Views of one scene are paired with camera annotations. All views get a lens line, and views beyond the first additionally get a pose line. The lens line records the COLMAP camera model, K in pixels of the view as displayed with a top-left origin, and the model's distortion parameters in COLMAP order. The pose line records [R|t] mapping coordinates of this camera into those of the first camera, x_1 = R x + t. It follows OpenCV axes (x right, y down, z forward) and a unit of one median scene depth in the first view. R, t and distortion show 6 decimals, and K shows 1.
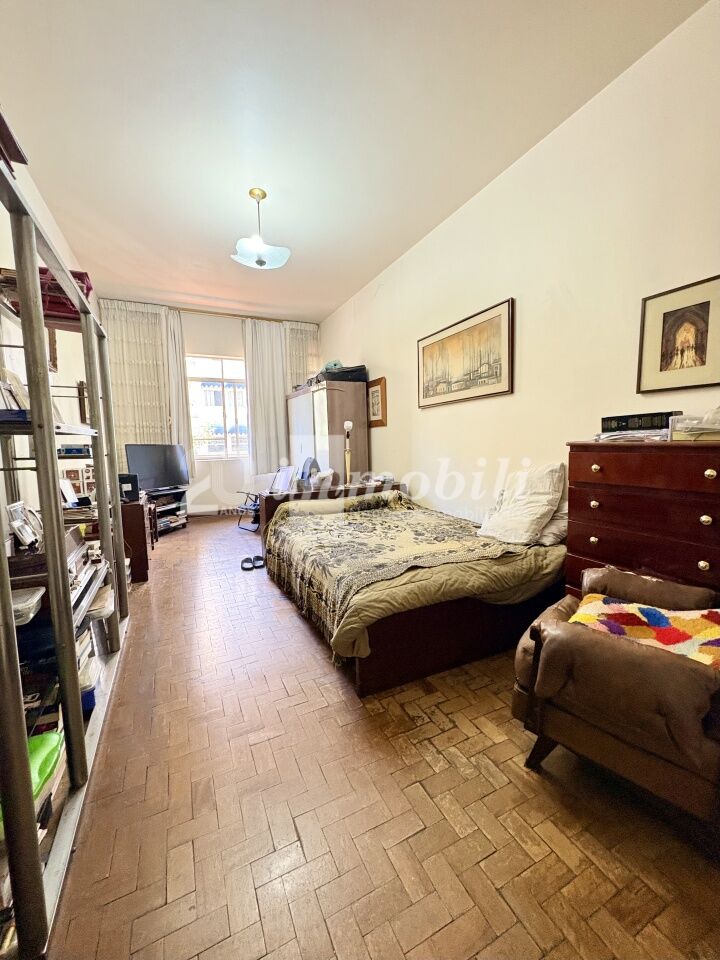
lens RADIAL K [[387.0, 0, 360.2], [0, 387.0, 479.7], [0, 0, 1]] dist [0.001559, 0.000234]
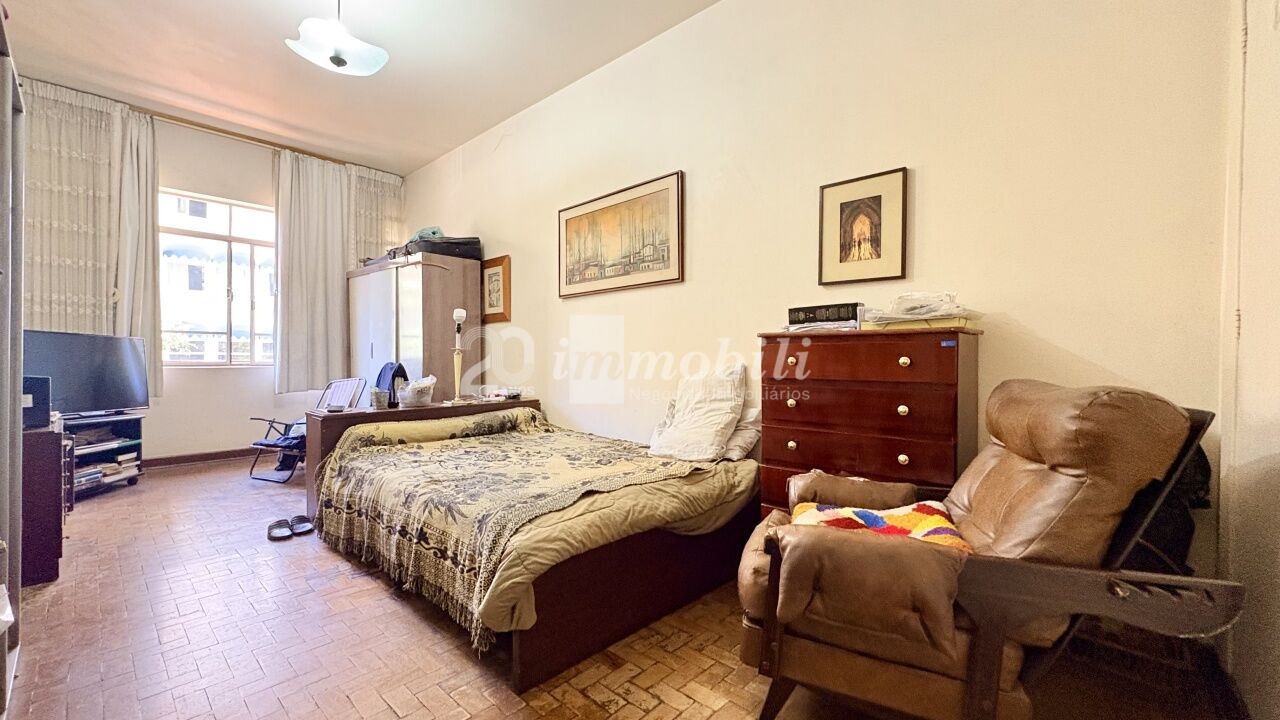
lens RADIAL K [[514.8, 0, 639.6], [0, 514.8, 363.5], [0, 0, 1]] dist [0.001968, -0.000167]
pose [[0.927786, 0.024071, 0.372337, -0.112792], [0.013281, 0.995154, -0.097429, 0.064878], [-0.372878, 0.095338, 0.922970, 0.040094]]
